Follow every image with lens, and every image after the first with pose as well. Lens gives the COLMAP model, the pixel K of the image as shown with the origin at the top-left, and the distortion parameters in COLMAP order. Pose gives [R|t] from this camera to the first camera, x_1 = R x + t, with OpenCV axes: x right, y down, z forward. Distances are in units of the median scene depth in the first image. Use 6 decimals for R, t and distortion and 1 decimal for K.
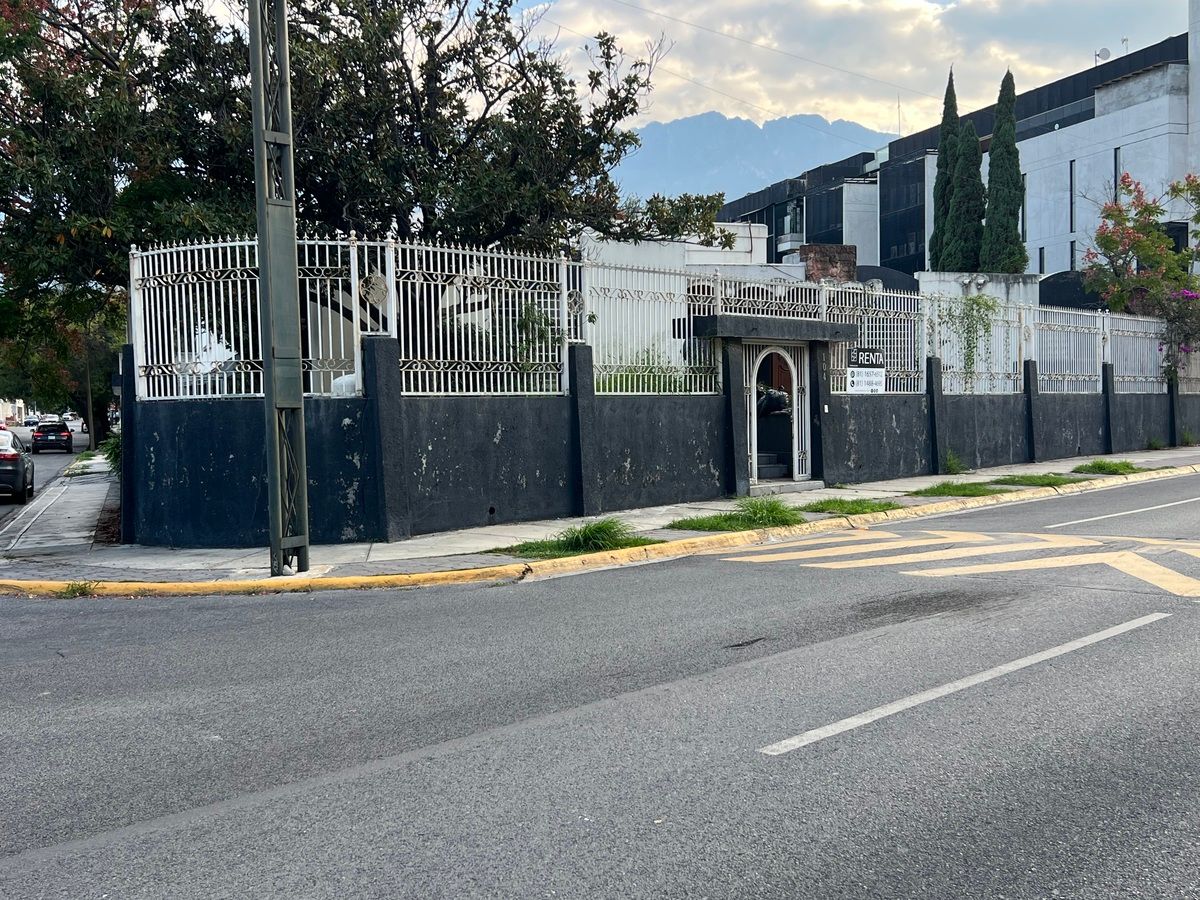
lens RADIAL K [[1298.8, 0, 603.1], [0, 1298.8, 460.2], [0, 0, 1]] dist [0.035815, 0.000000]
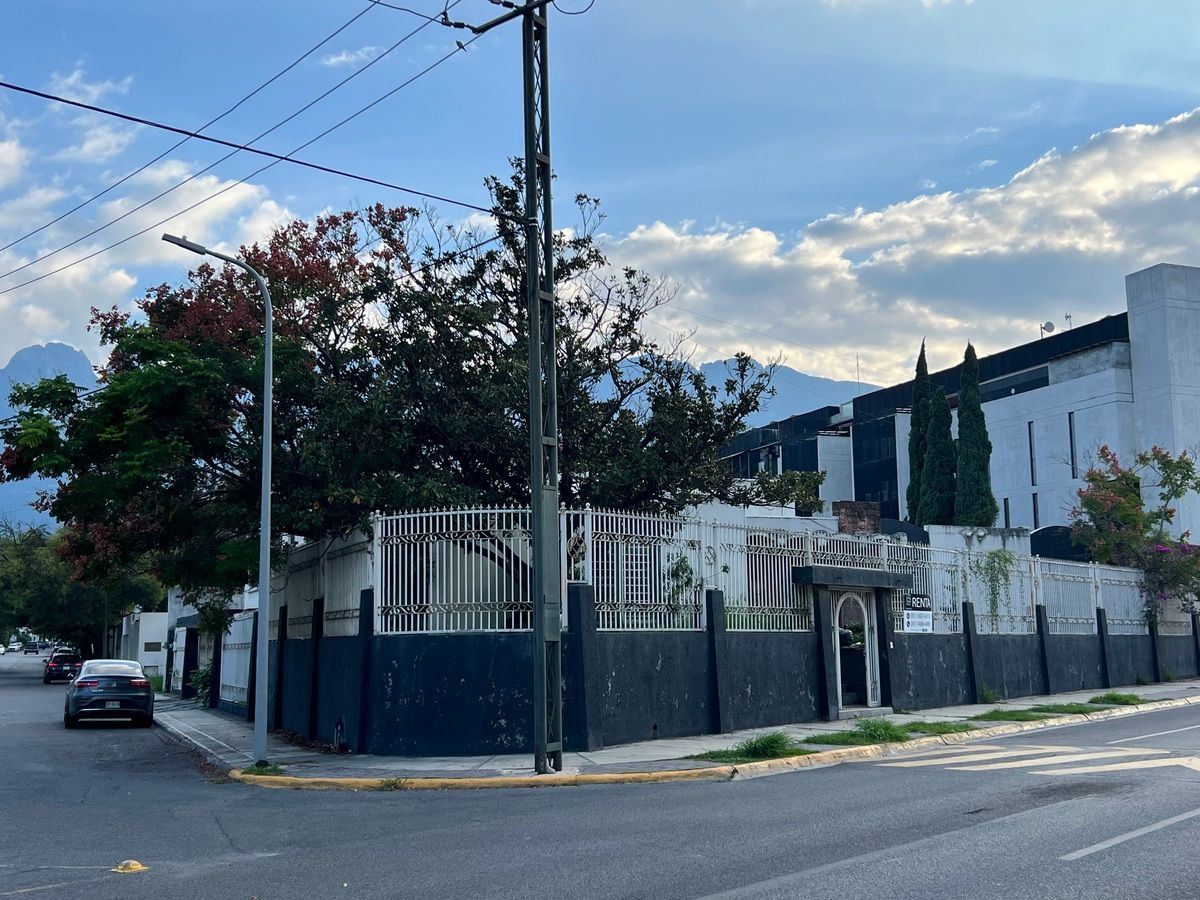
lens RADIAL K [[1298.8, 0, 597.3], [0, 1298.8, 447.7], [0, 0, 1]] dist [0.035815, 0.000000]
pose [[0.999082, 0.013919, 0.040517, -0.161062], [-0.006090, 0.982286, -0.187287, 0.008264], [-0.042407, 0.186868, 0.981469, -0.207524]]
